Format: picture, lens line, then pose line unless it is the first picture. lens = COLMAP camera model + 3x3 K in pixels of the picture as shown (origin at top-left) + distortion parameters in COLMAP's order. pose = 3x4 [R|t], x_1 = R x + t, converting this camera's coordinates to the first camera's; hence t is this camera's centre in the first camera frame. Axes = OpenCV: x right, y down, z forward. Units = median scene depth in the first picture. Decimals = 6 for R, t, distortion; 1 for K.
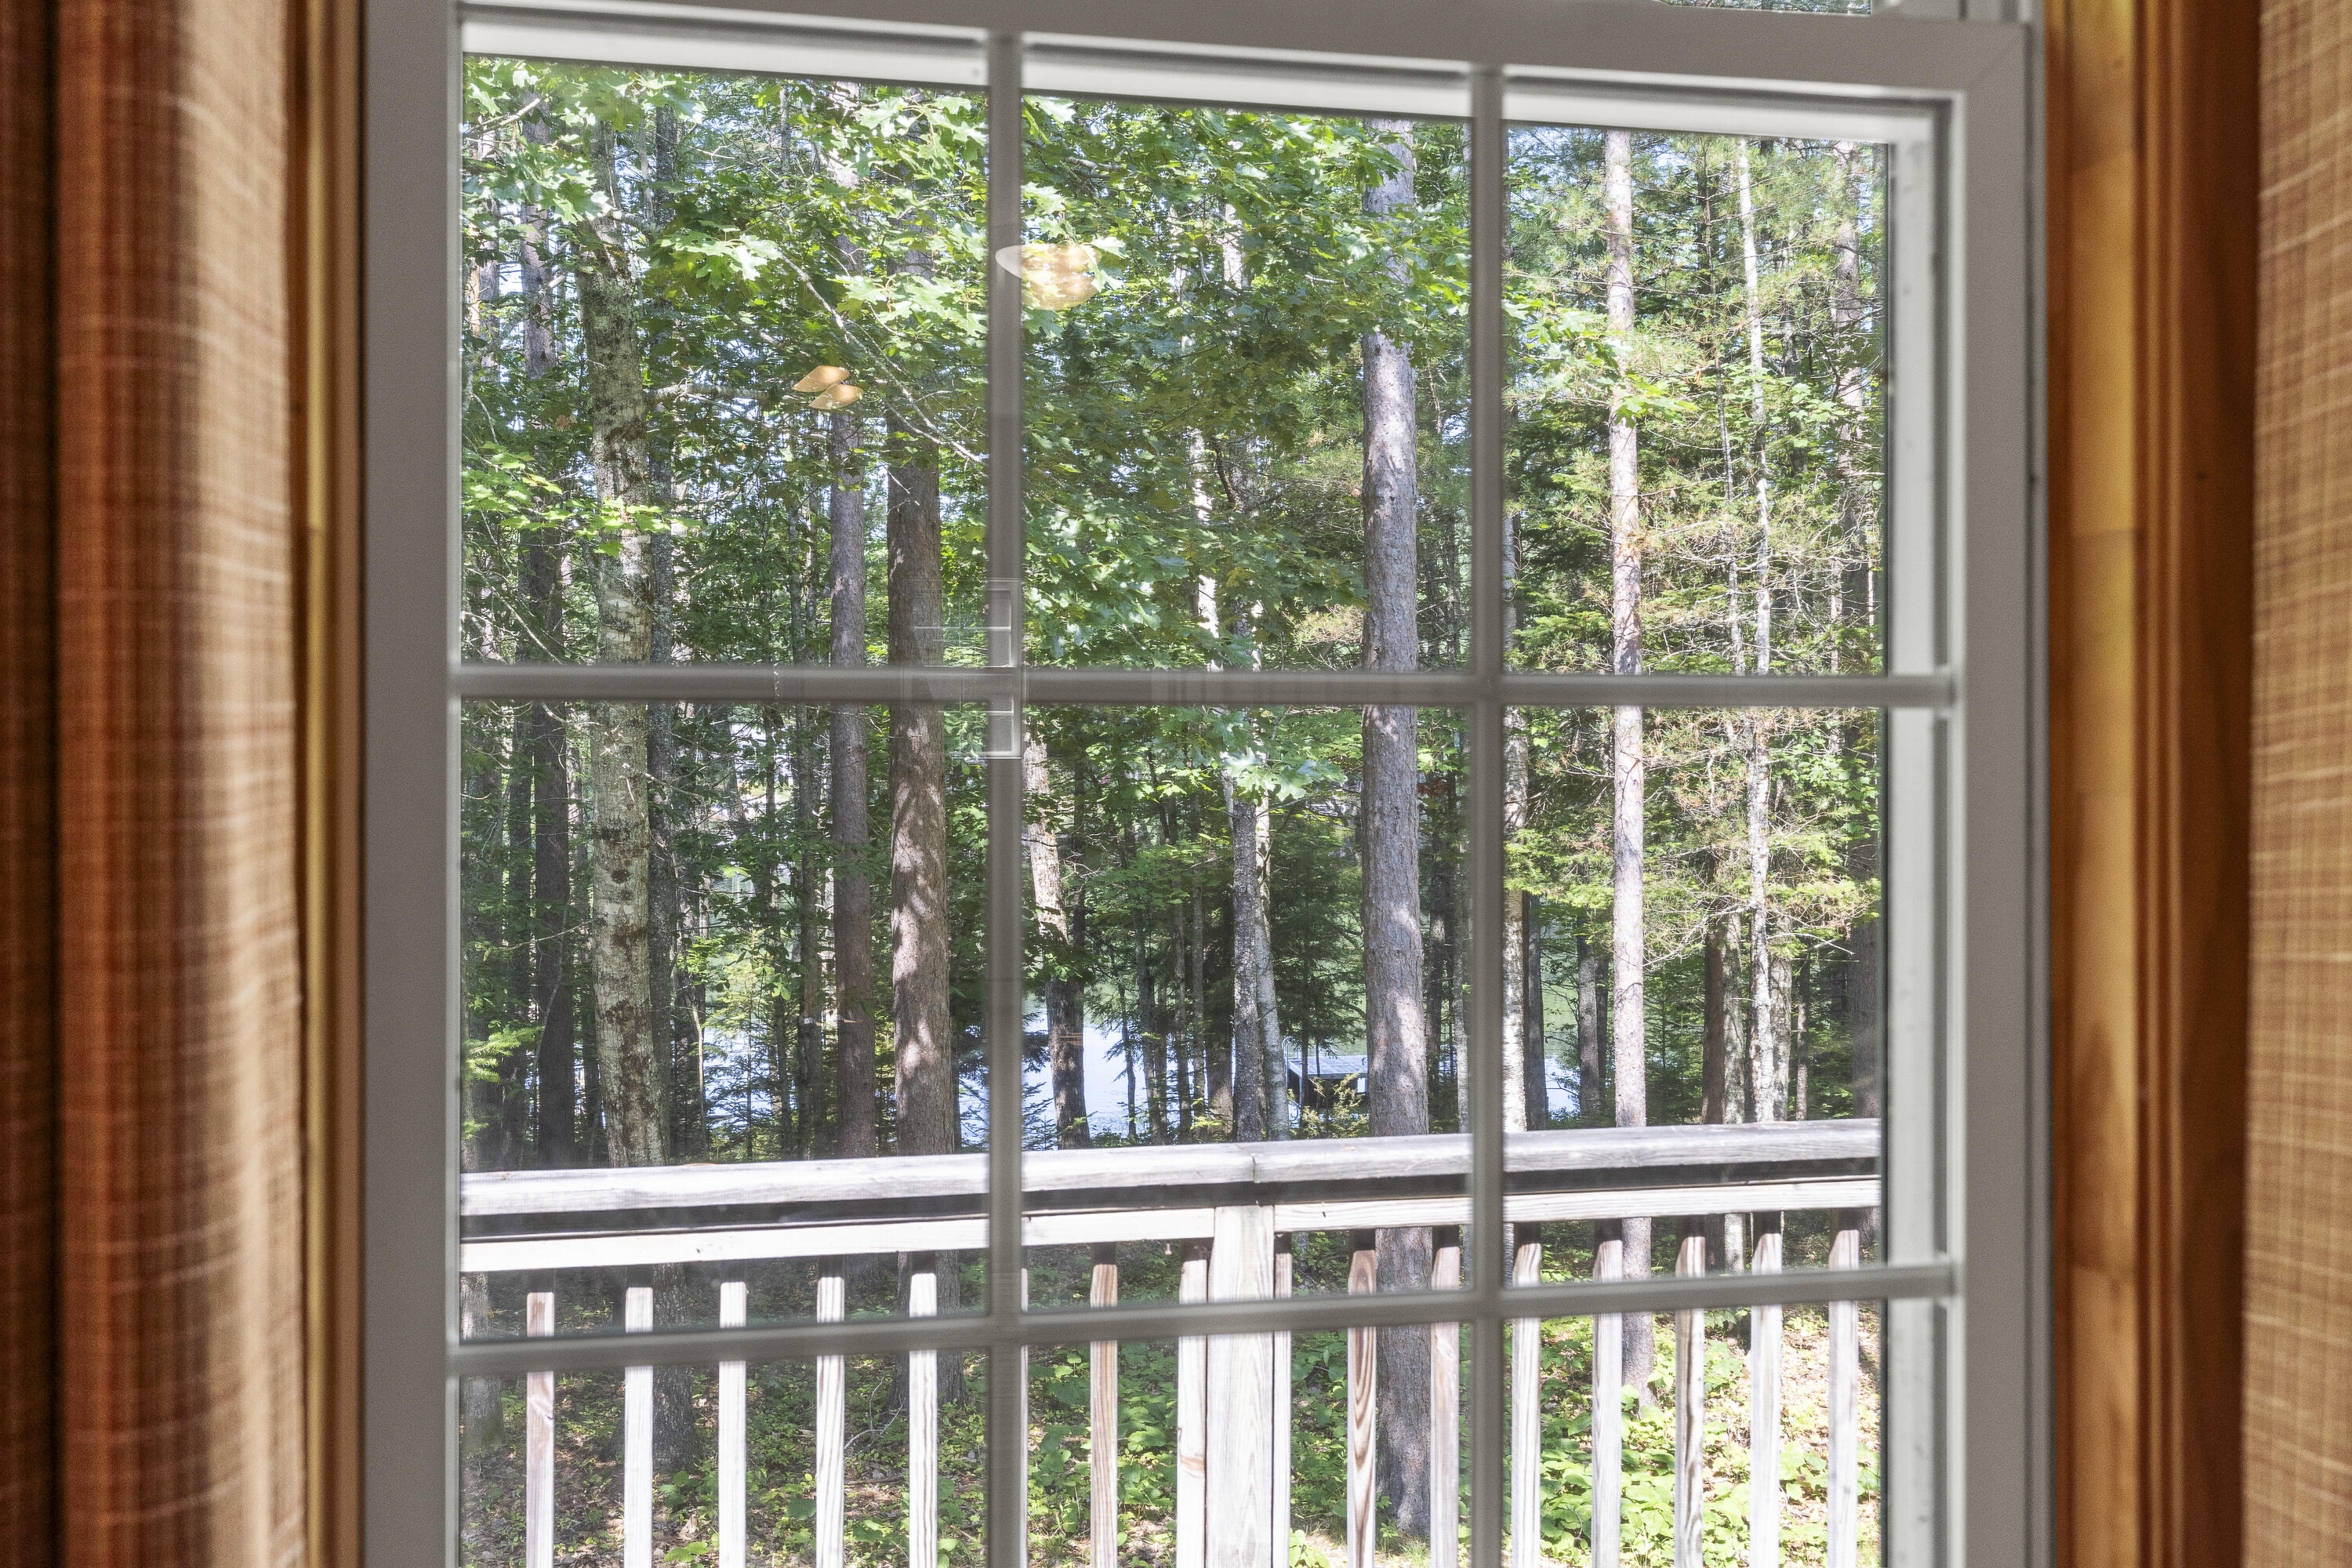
lens RADIAL K [[2298.1, 0, 1175.4], [0, 2298.1, 774.1], [0, 0, 1]] dist [-0.004796, 0.000000]
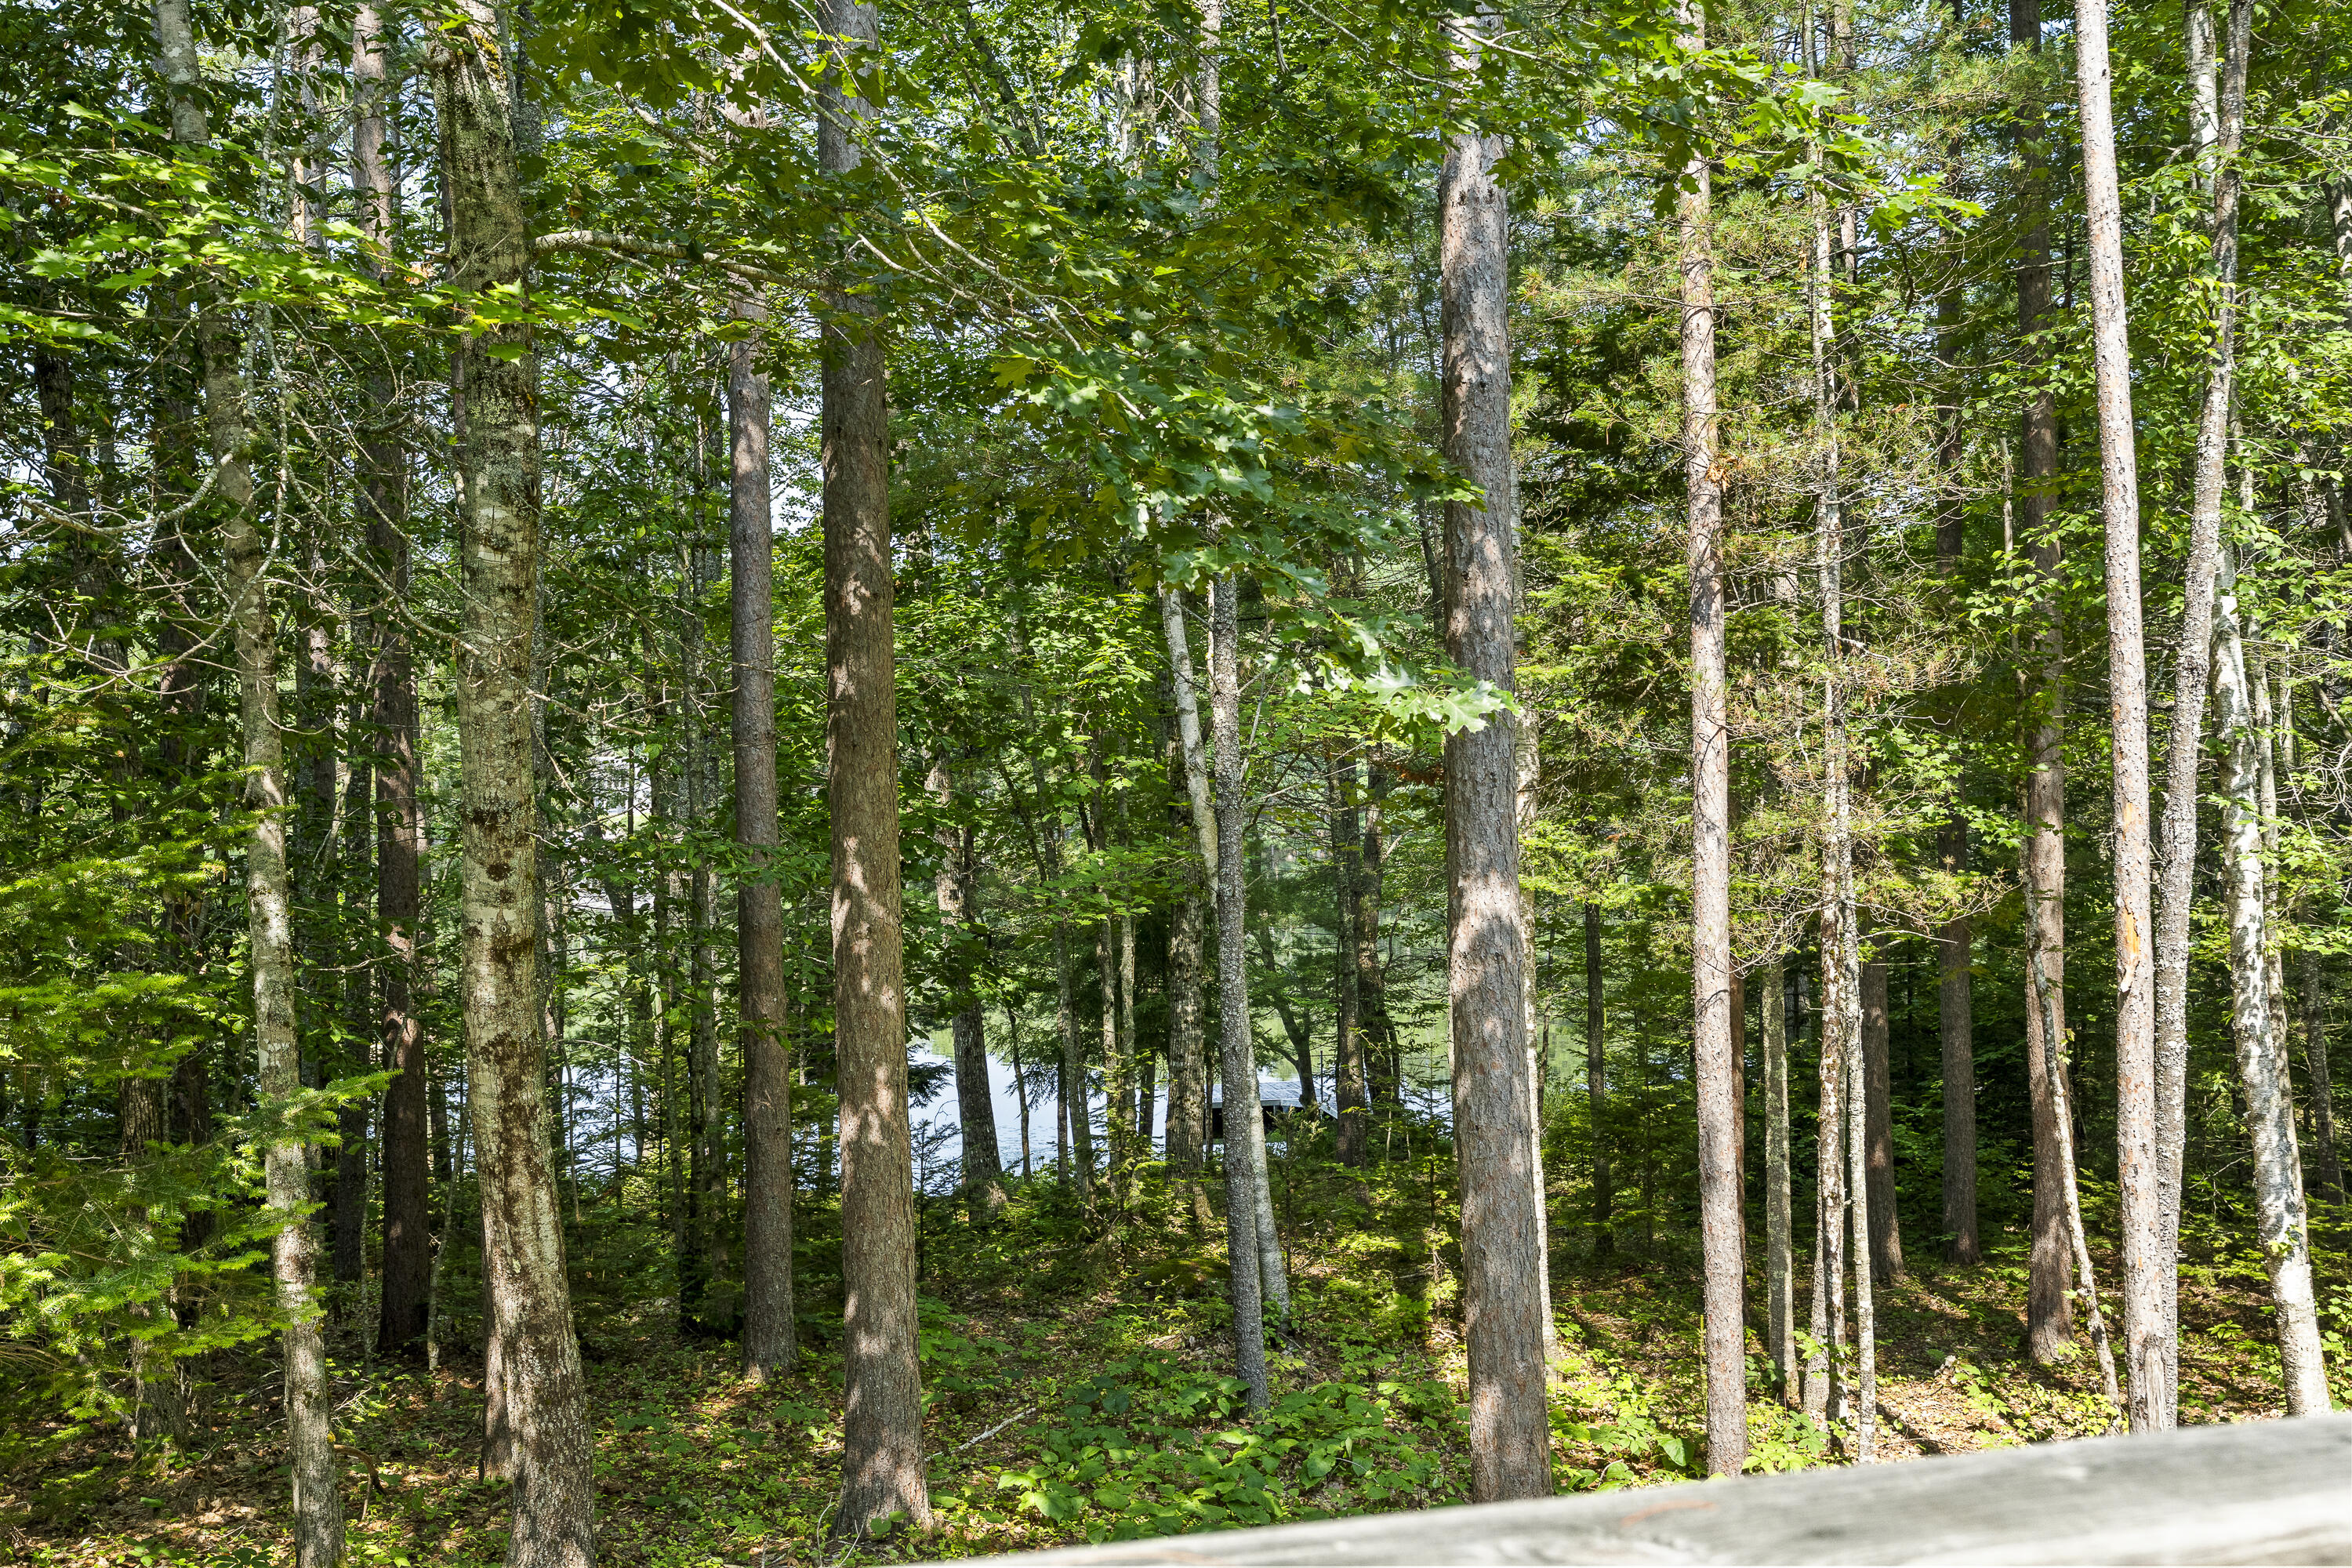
lens RADIAL K [[2298.1, 0, 1179.4], [0, 2298.1, 790.6], [0, 0, 1]] dist [-0.004796, 0.000000]
pose [[0.997640, -0.010255, 0.067885, -0.053979], [0.010605, 0.999932, -0.004785, 0.019082], [-0.067832, 0.005494, 0.997682, 0.176895]]
